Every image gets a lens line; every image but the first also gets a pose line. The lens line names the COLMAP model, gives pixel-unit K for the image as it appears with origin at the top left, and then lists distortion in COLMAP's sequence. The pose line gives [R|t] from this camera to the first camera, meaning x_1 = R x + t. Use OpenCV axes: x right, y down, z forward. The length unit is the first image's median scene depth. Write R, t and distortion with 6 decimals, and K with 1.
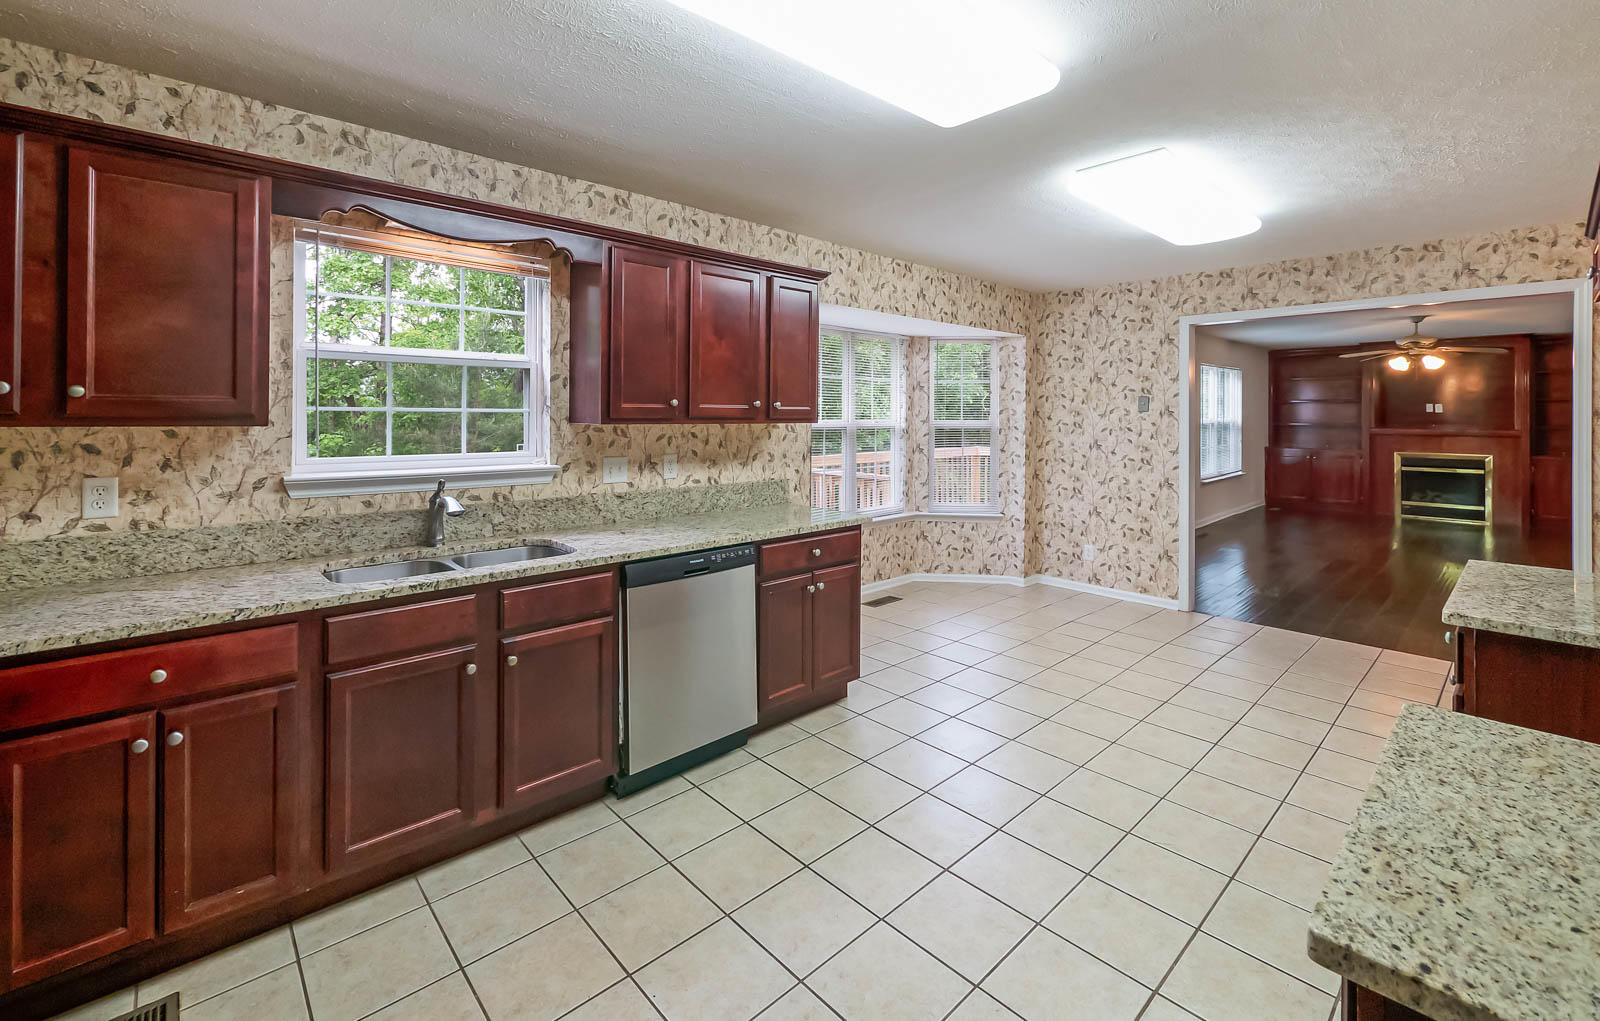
lens RADIAL K [[677.9, 0, 772.3], [0, 677.9, 410.4], [0, 0, 1]] dist [-0.019809, 0.002644]
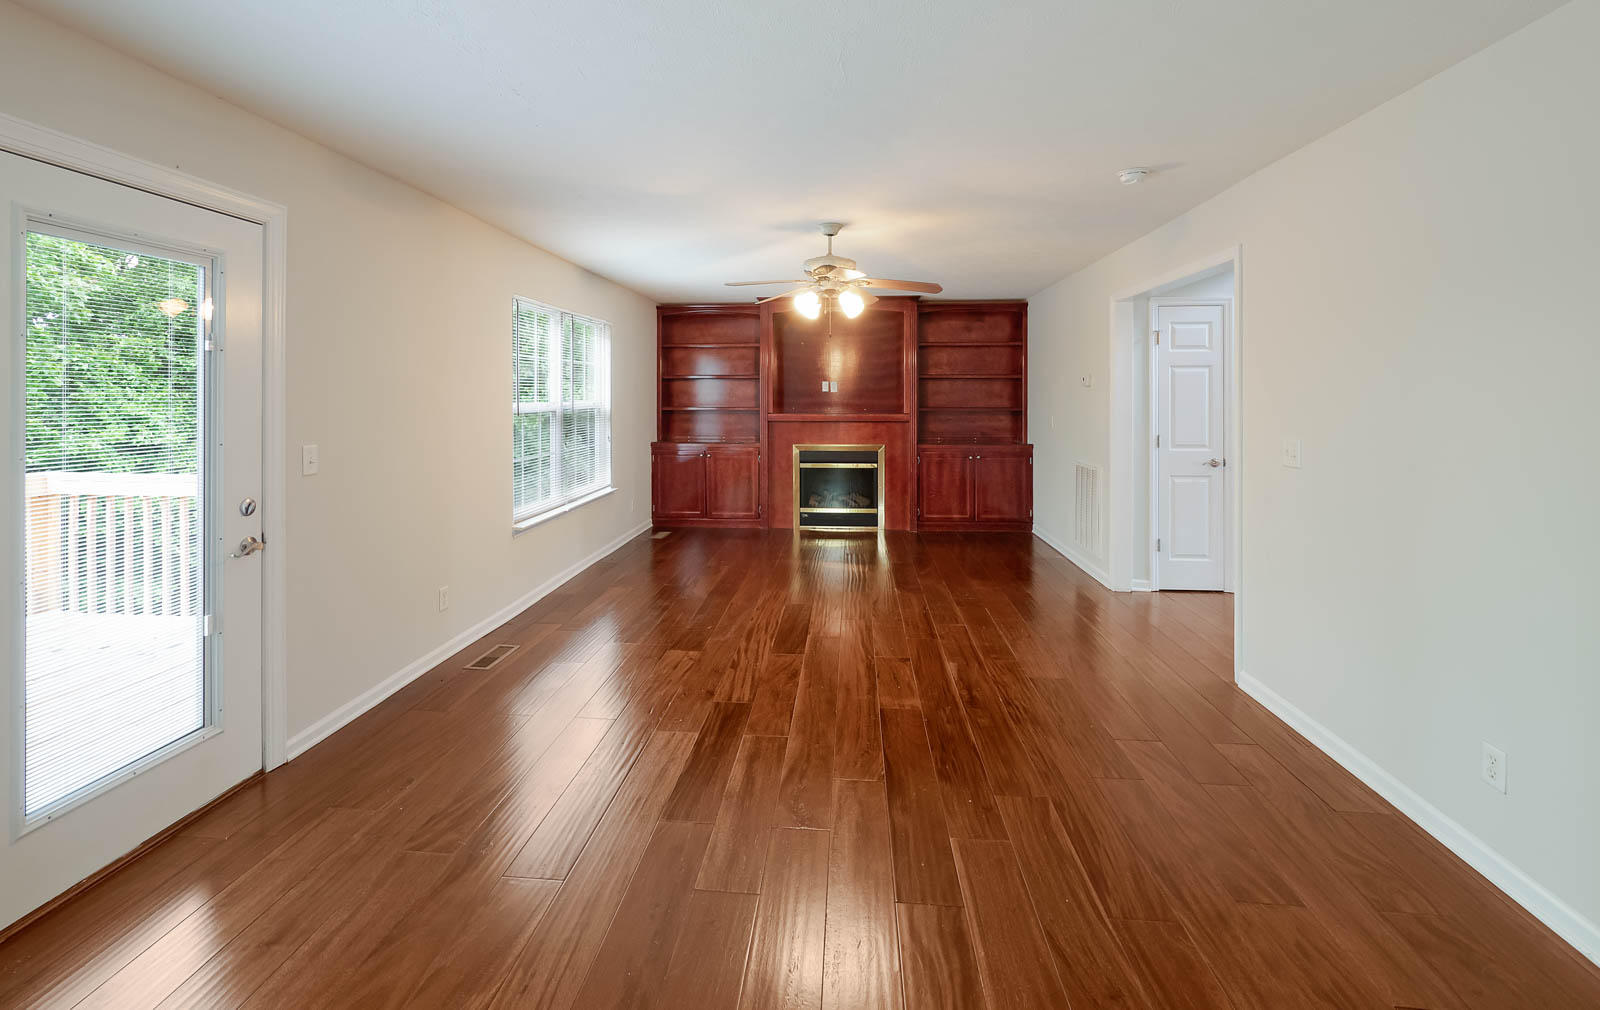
lens RADIAL K [[684.8, 0, 798.3], [0, 684.8, 398.5], [0, 0, 1]] dist [-0.004114, 0.000982]
pose [[0.716075, -0.003085, 0.698016, 0.746344], [-0.002661, 0.999971, 0.007149, 0.008623], [-0.698018, -0.006977, 0.716046, 0.833252]]
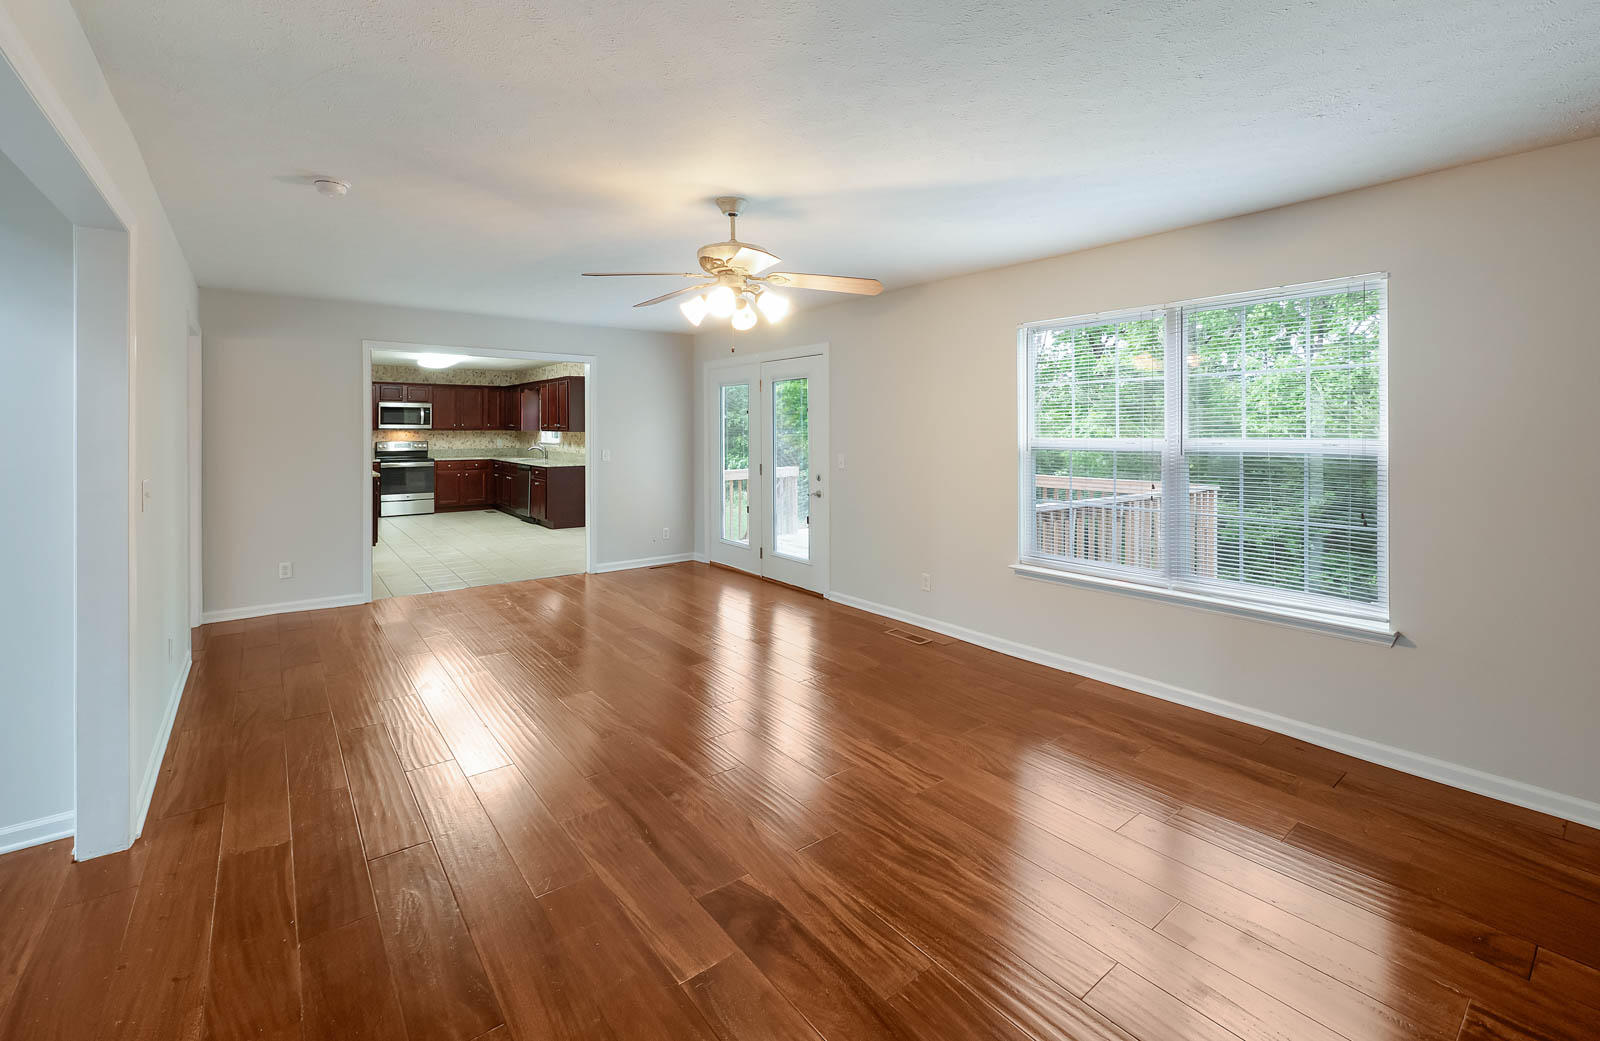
lens RADIAL K [[685.3, 0, 813.3], [0, 685.3, 428.1], [0, 0, 1]] dist [-0.010717, 0.000571]
pose [[-0.051063, -0.000803, -0.998695, 1.975031], [0.007132, 0.999974, -0.001169, 0.009248], [0.998670, -0.007183, -0.051056, 1.518327]]
